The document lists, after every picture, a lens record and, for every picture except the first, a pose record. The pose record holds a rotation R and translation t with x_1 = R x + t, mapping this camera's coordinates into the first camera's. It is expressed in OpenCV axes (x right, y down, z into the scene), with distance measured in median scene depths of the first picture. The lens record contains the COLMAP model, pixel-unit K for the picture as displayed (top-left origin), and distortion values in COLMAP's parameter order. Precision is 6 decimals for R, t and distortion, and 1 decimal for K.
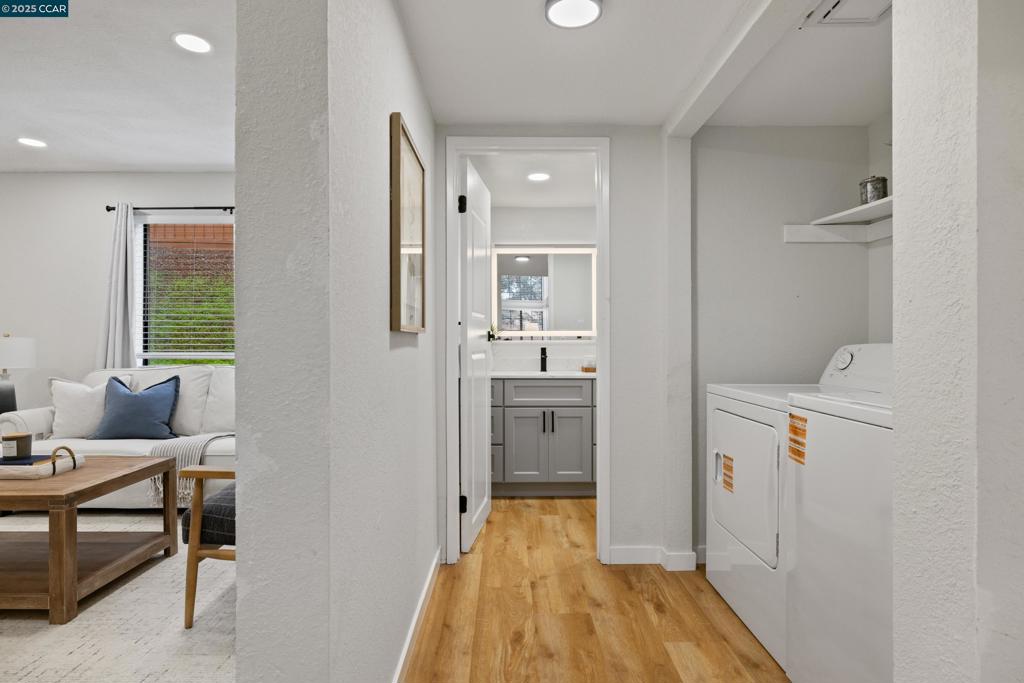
lens RADIAL K [[542.7, 0, 512.0], [0, 542.7, 341.5], [0, 0, 1]] dist [0.000119, -0.000006]
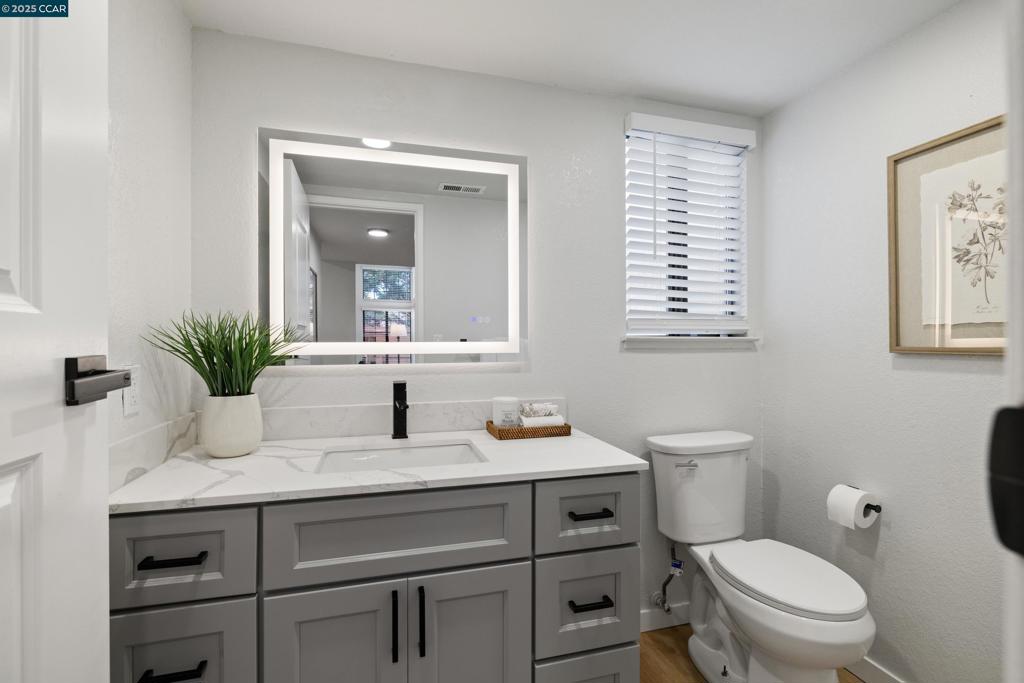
lens RADIAL K [[451.6, 0, 509.8], [0, 451.6, 341.3], [0, 0, 1]] dist [-0.001717, 0.000160]
pose [[0.964653, 0.003225, 0.263503, 0.016536], [-0.003328, 0.999994, -0.000056, -0.006988], [-0.263502, -0.000823, 0.964658, 0.221113]]
